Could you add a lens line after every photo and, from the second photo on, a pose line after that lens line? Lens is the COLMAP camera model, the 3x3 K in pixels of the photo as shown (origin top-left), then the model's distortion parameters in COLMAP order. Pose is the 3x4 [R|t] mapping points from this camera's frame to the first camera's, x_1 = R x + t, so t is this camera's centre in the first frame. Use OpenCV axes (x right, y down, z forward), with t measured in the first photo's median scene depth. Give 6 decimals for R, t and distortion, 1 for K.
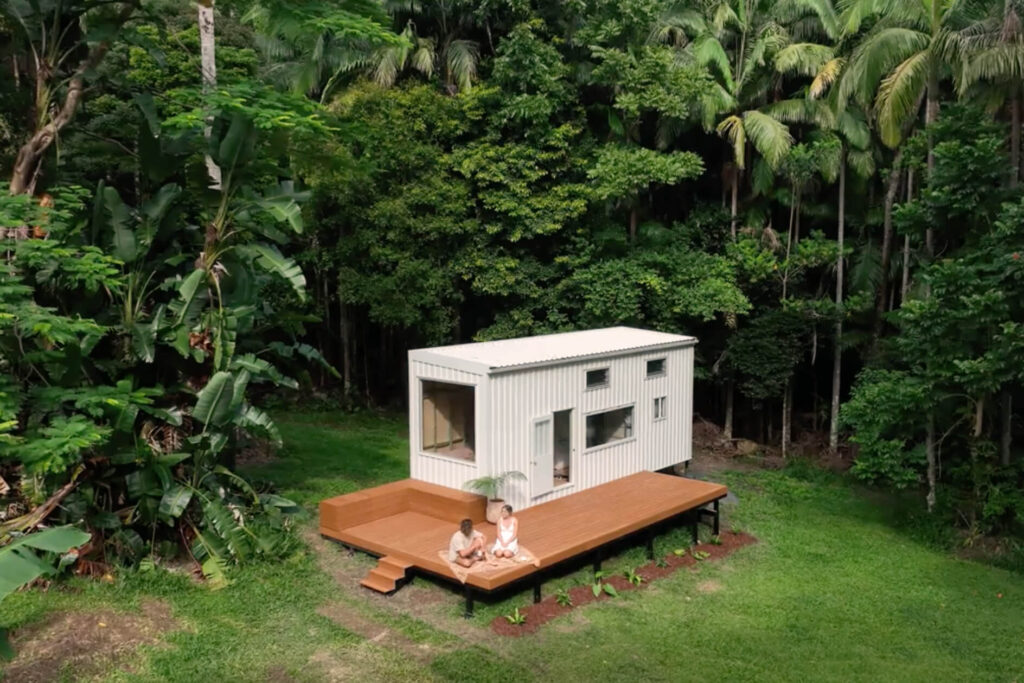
lens RADIAL K [[923.5, 0, 512.0], [0, 923.5, 341.5], [0, 0, 1]] dist [0.012448, 0.002728]
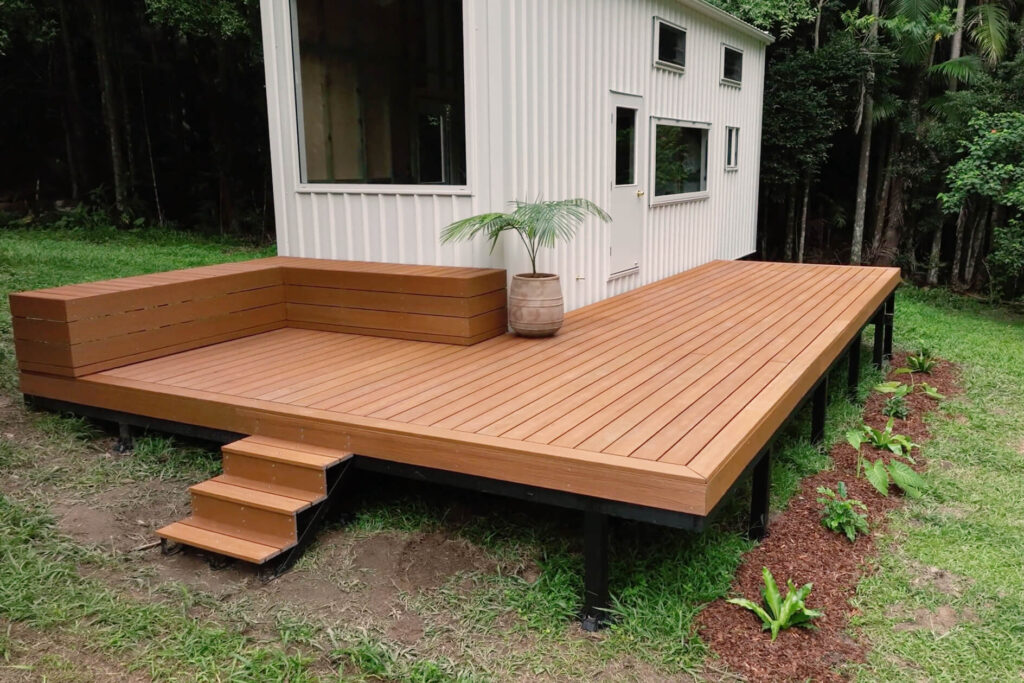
lens RADIAL K [[880.8, 0, 539.1], [0, 880.8, 341.6], [0, 0, 1]] dist [0.003863, 0.002012]
pose [[0.968629, -0.054779, 0.242399, -0.098089], [0.030646, 0.994288, 0.102233, 0.153524], [-0.246615, -0.091598, 0.964775, 0.617015]]
